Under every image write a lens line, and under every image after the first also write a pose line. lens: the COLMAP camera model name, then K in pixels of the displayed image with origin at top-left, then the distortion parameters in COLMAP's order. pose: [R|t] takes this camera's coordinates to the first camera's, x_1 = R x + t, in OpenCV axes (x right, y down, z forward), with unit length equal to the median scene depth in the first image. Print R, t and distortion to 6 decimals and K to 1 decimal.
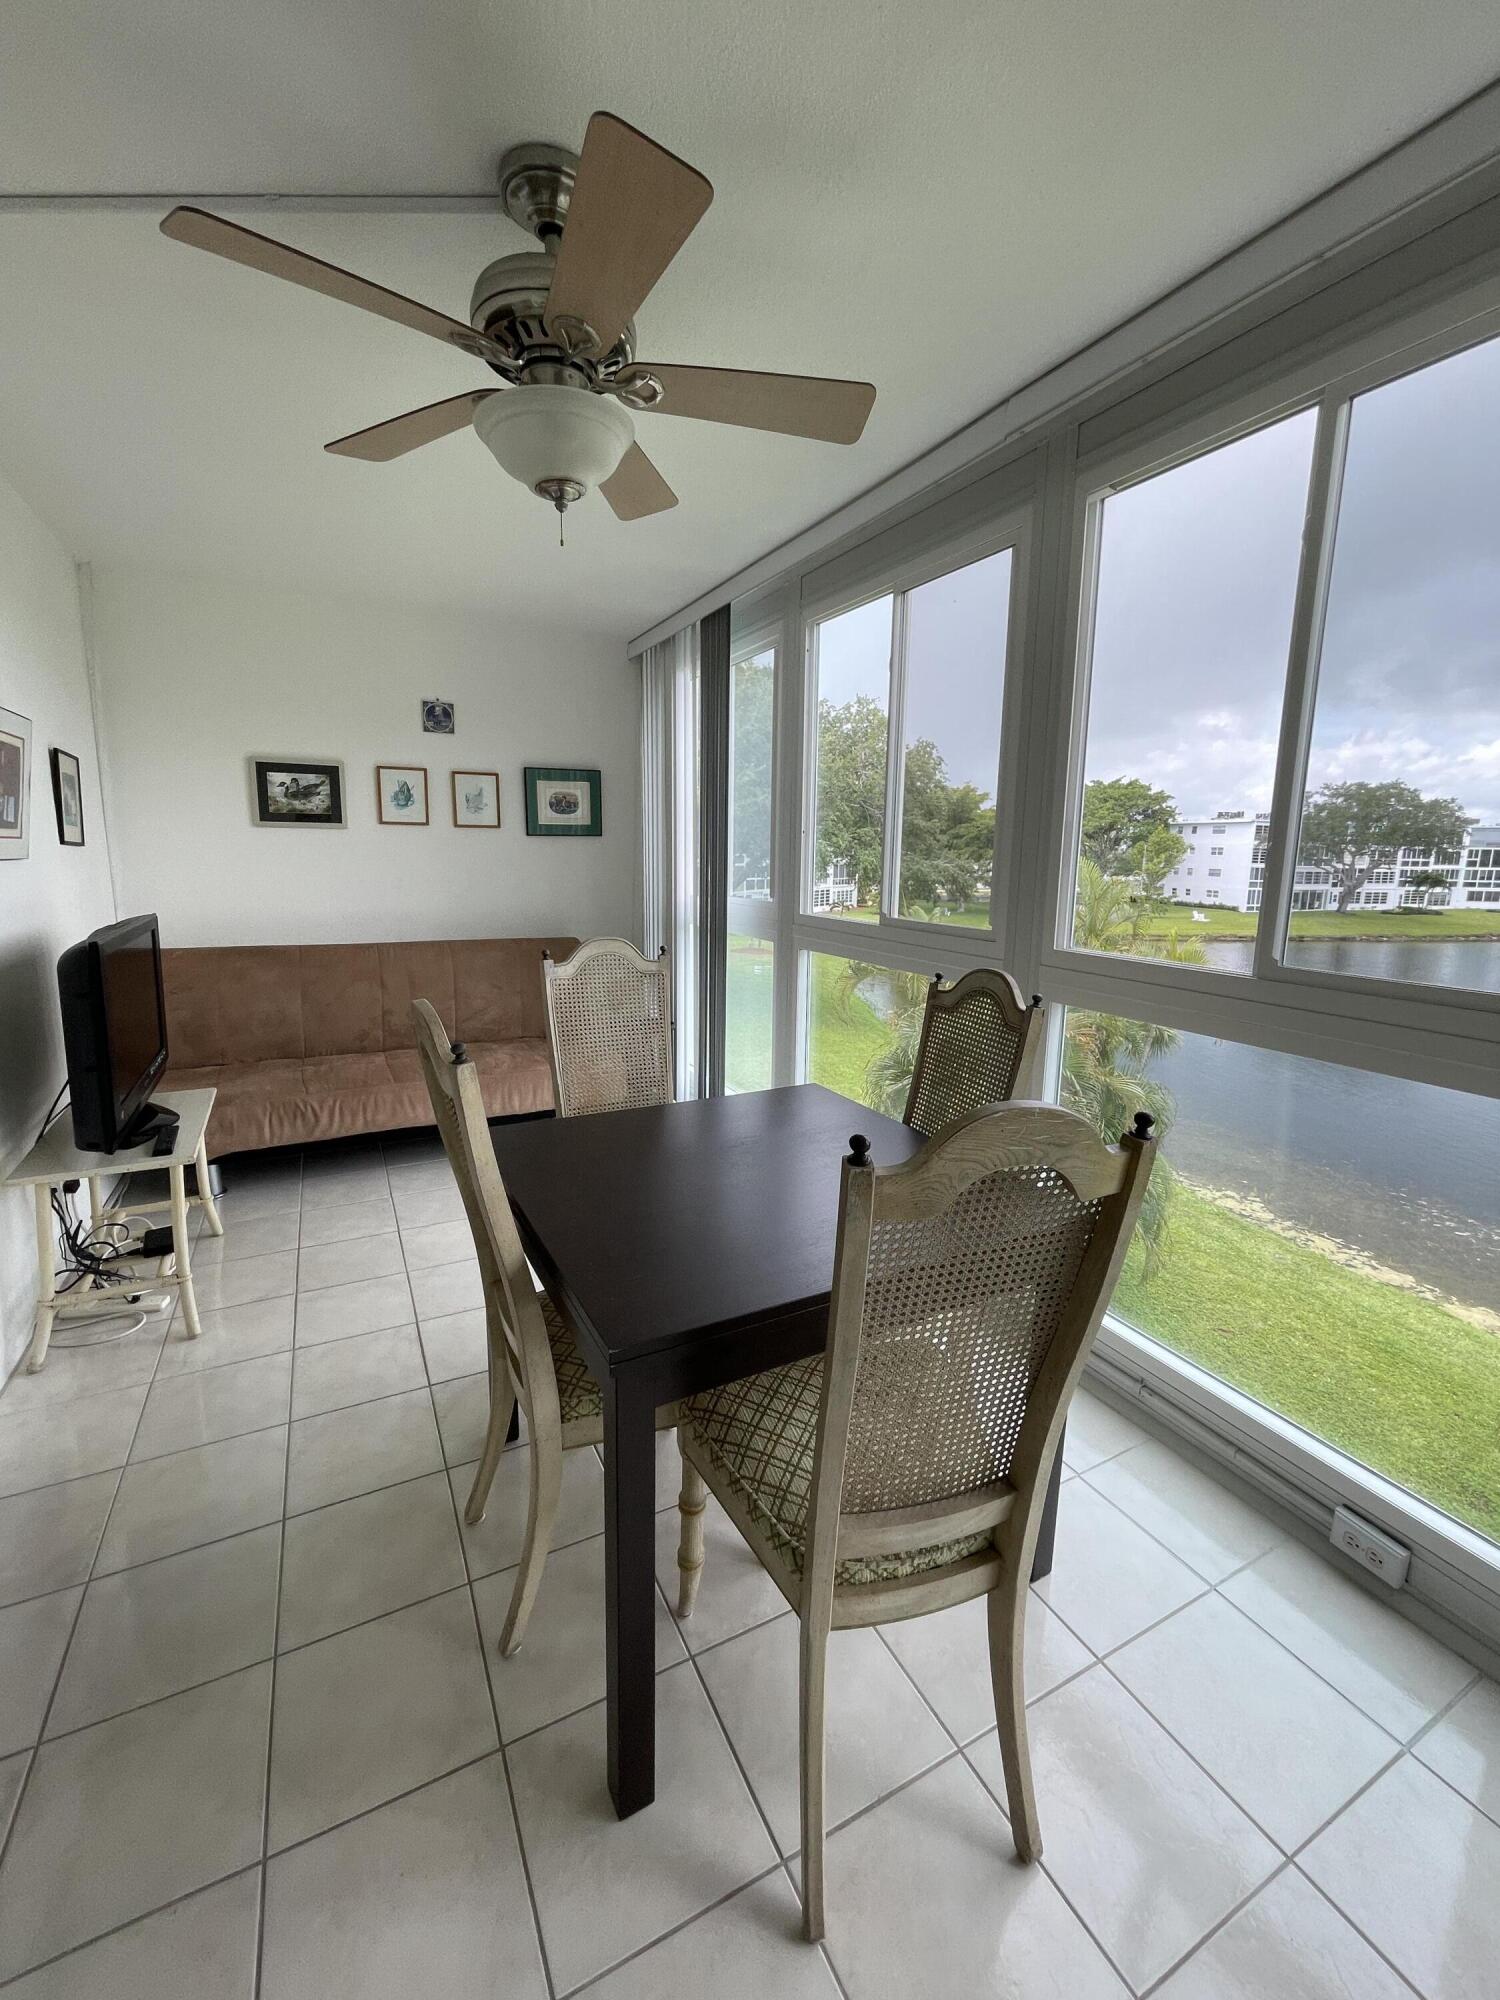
lens RADIAL K [[807.2, 0, 746.6], [0, 807.2, 988.0], [0, 0, 1]] dist [-0.011918, 0.005053]
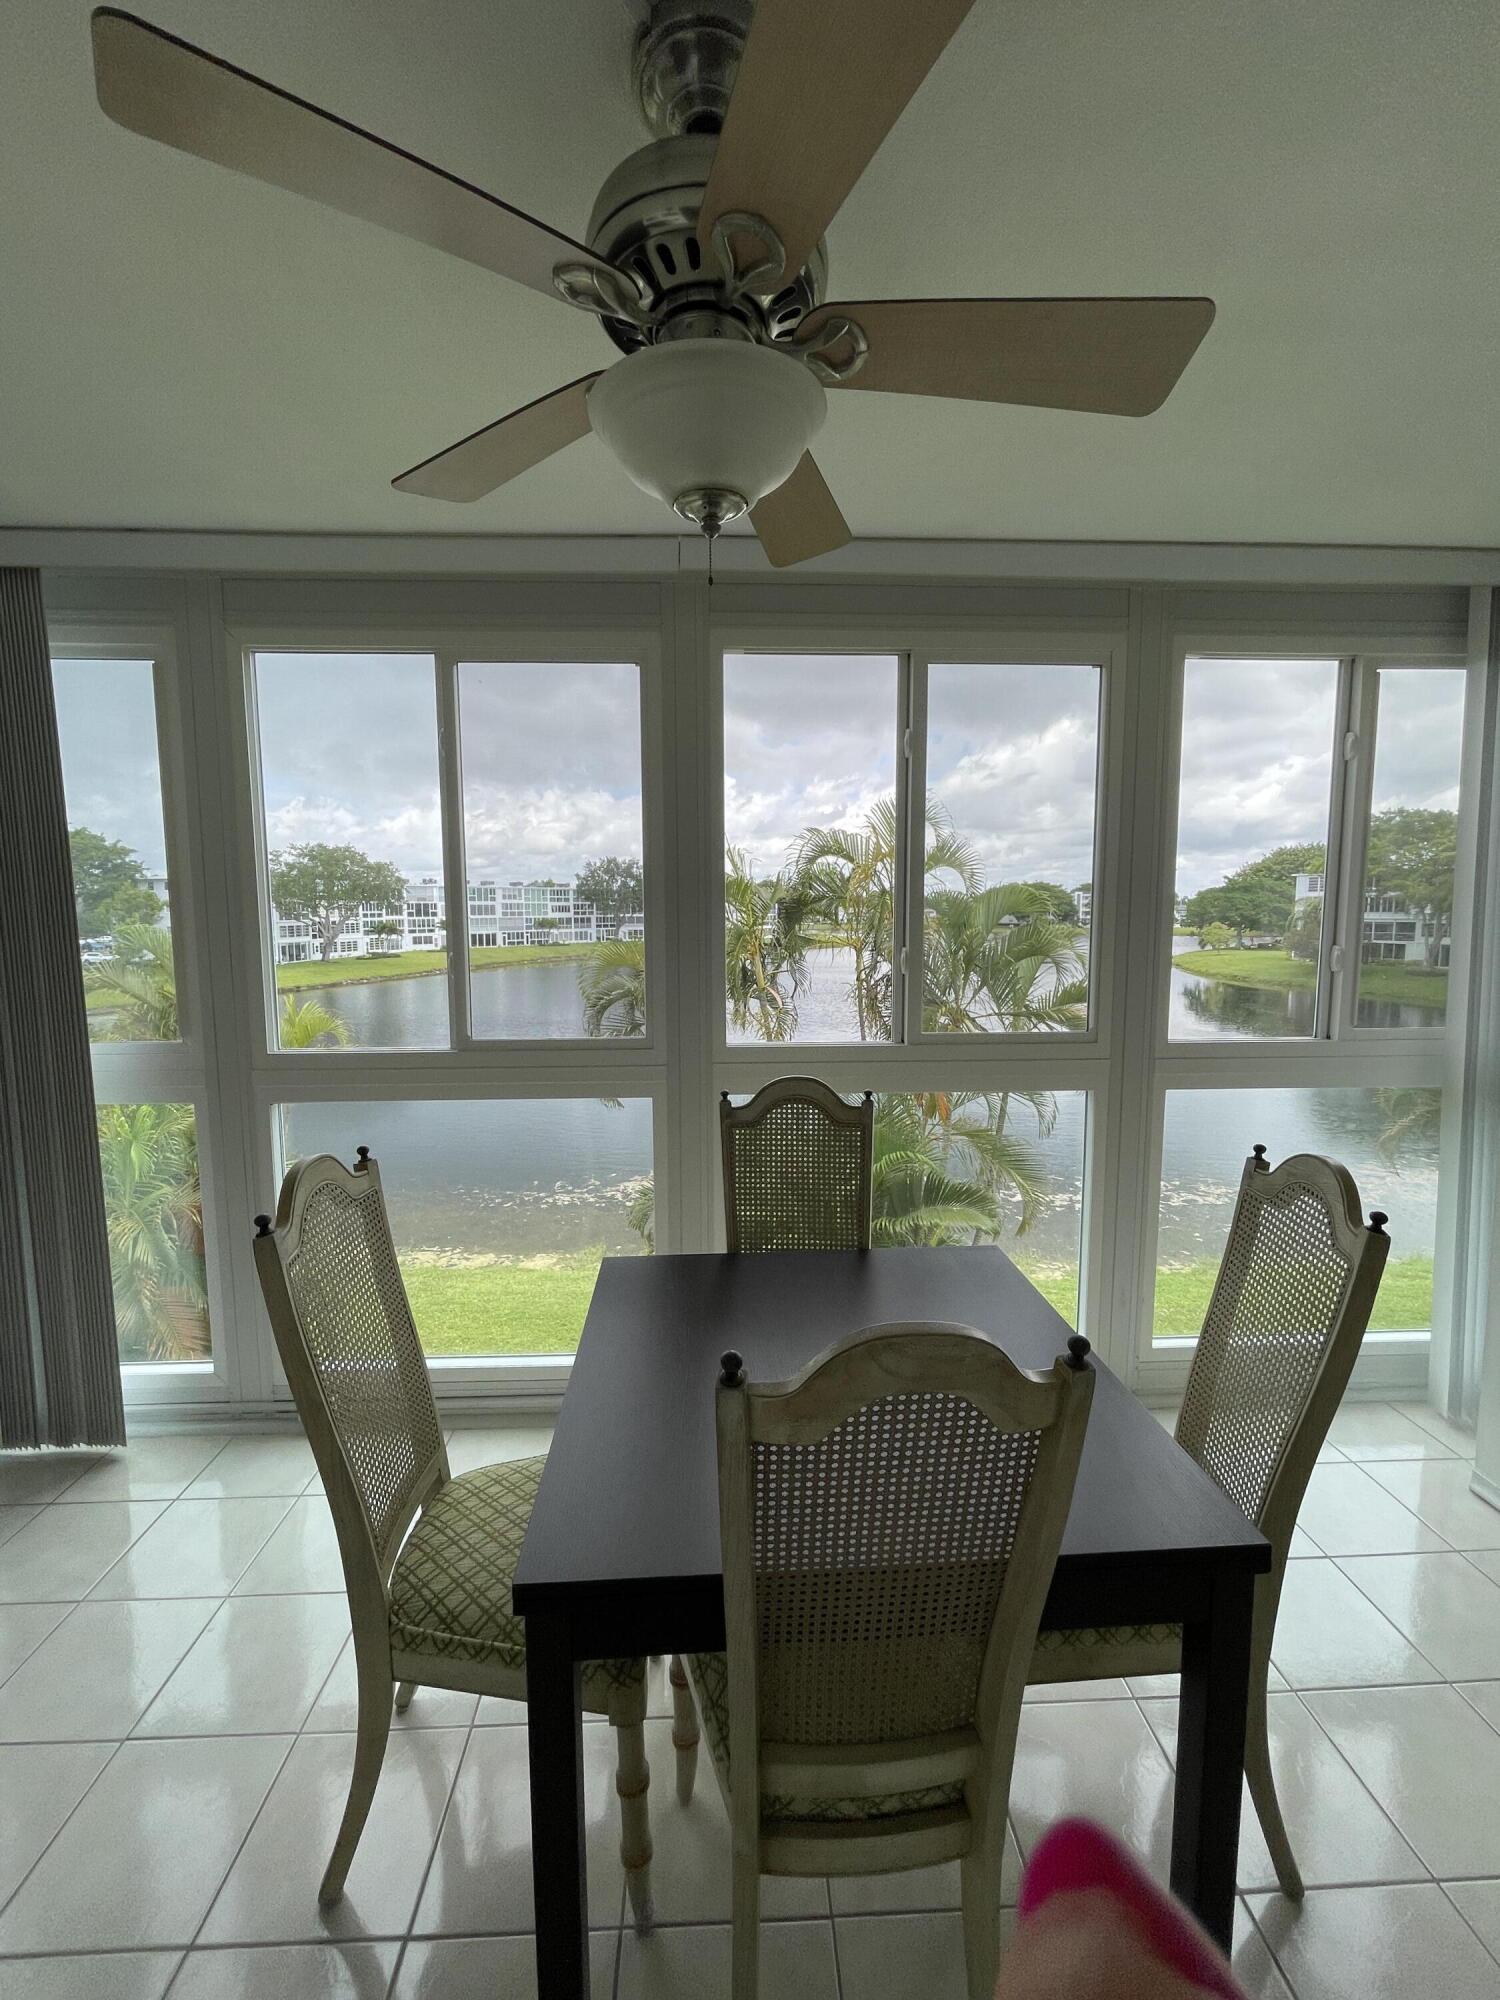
lens RADIAL K [[810.4, 0, 740.8], [0, 810.4, 988.0], [0, 0, 1]] dist [0.005420, -0.004006]
pose [[0.427865, -0.104793, 0.897747, -0.314647], [0.165402, 0.985561, 0.036213, -0.087174], [-0.888580, 0.132995, 0.439020, 0.266104]]
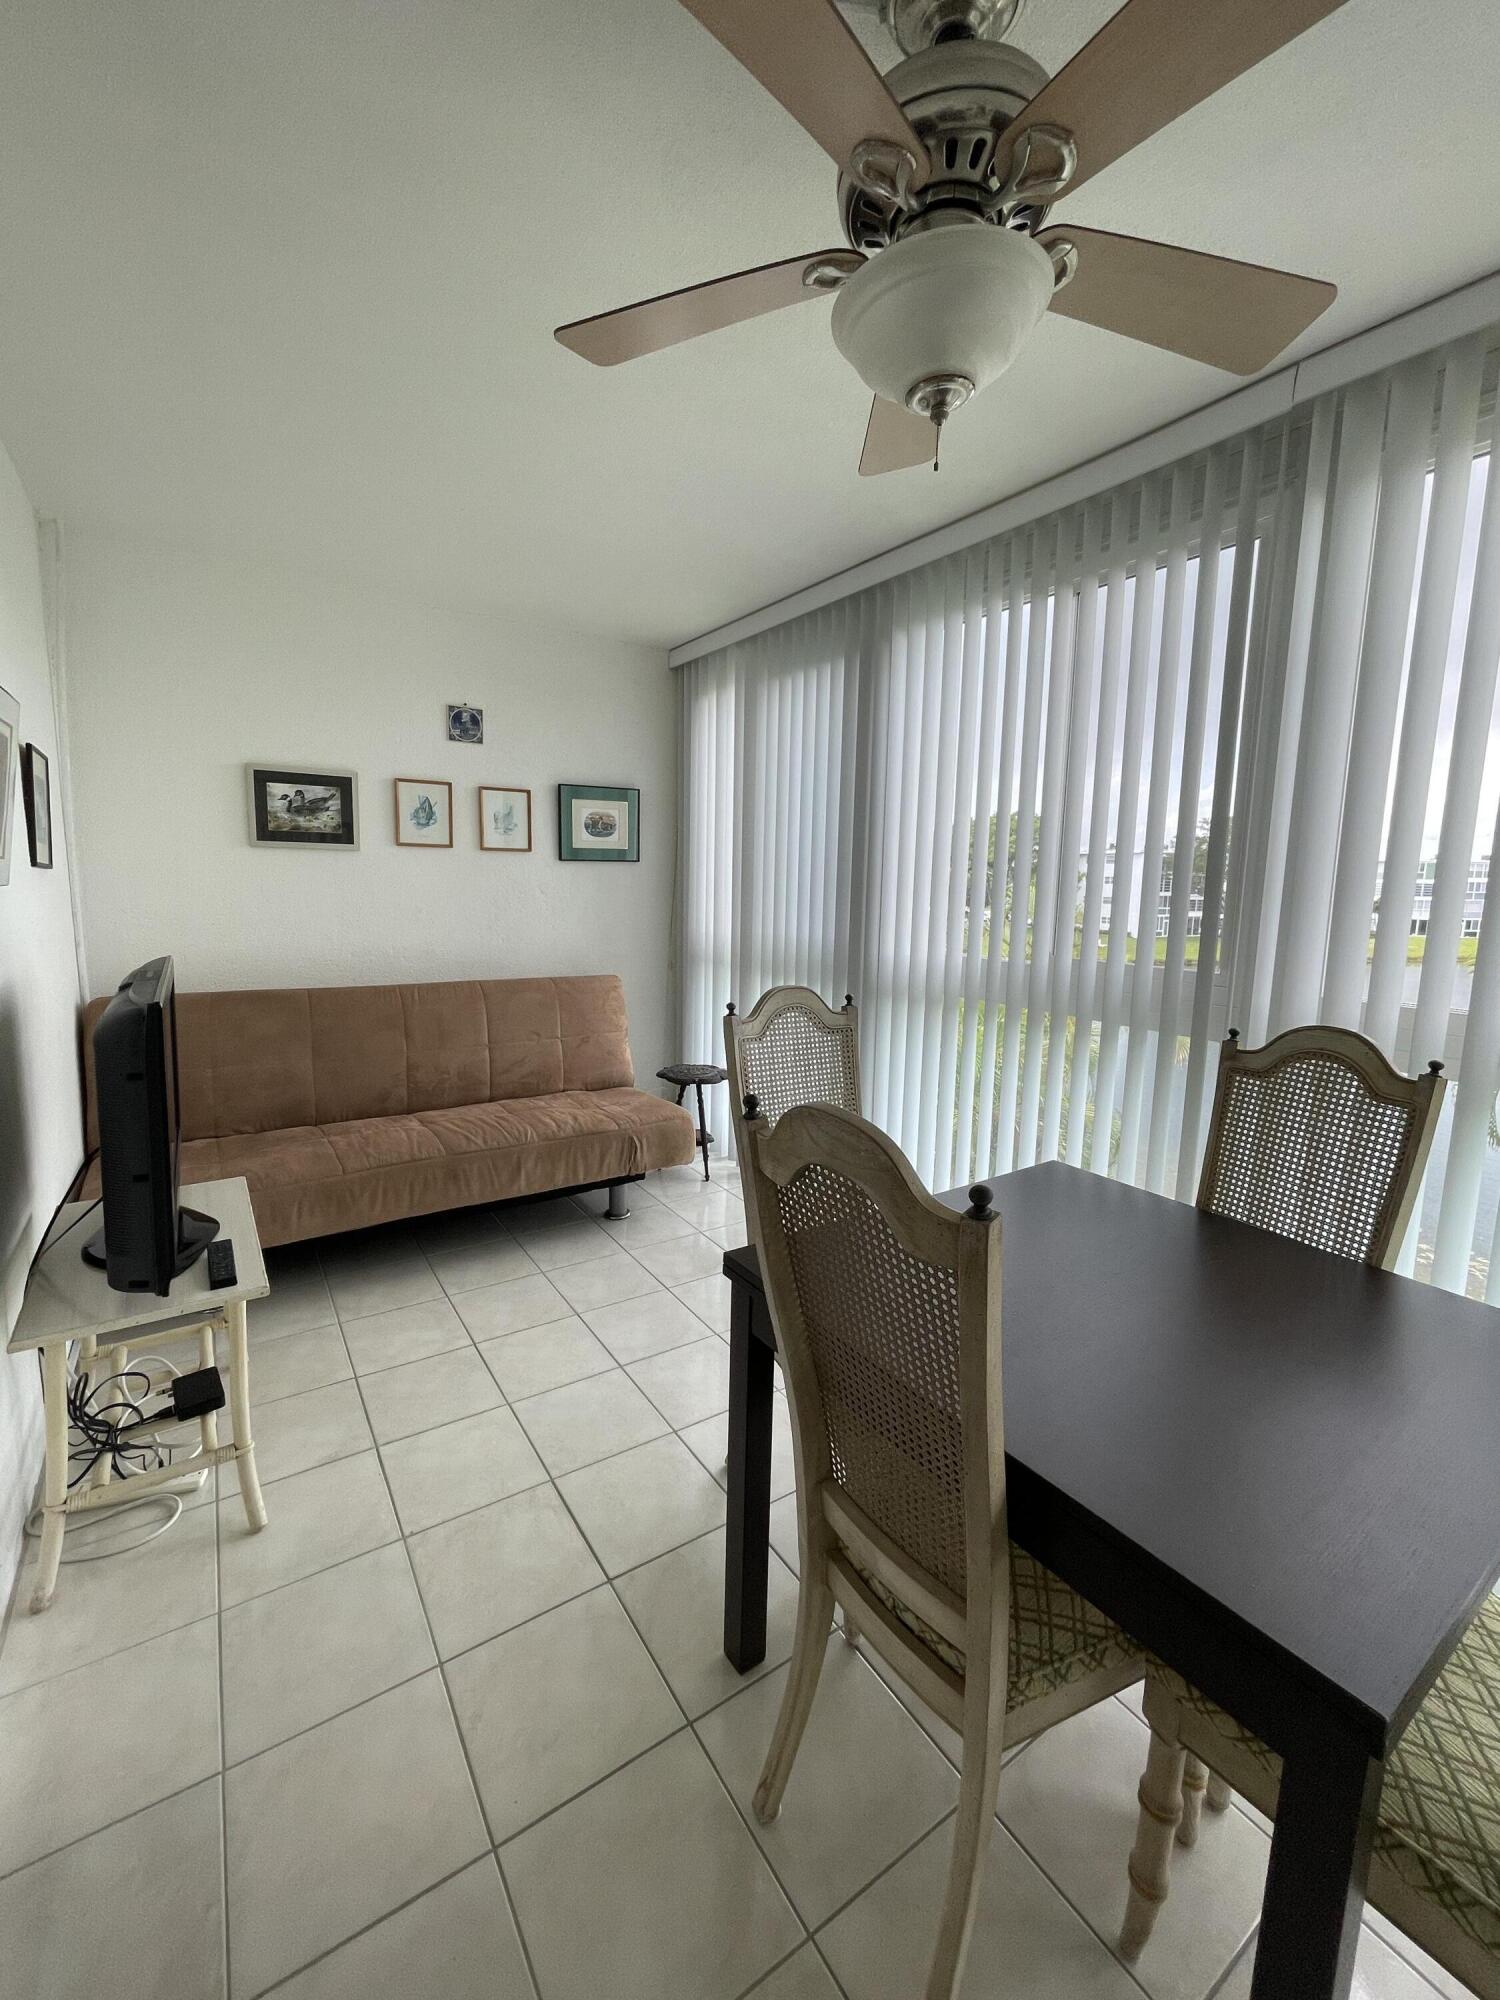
lens RADIAL K [[807.2, 0, 746.6], [0, 807.2, 988.0], [0, 0, 1]] dist [-0.011918, 0.005053]
pose [[0.994096, -0.008616, 0.108164, -0.177672], [0.012151, 0.999412, -0.032068, -0.019965], [-0.107824, 0.033193, 0.993616, 0.111882]]
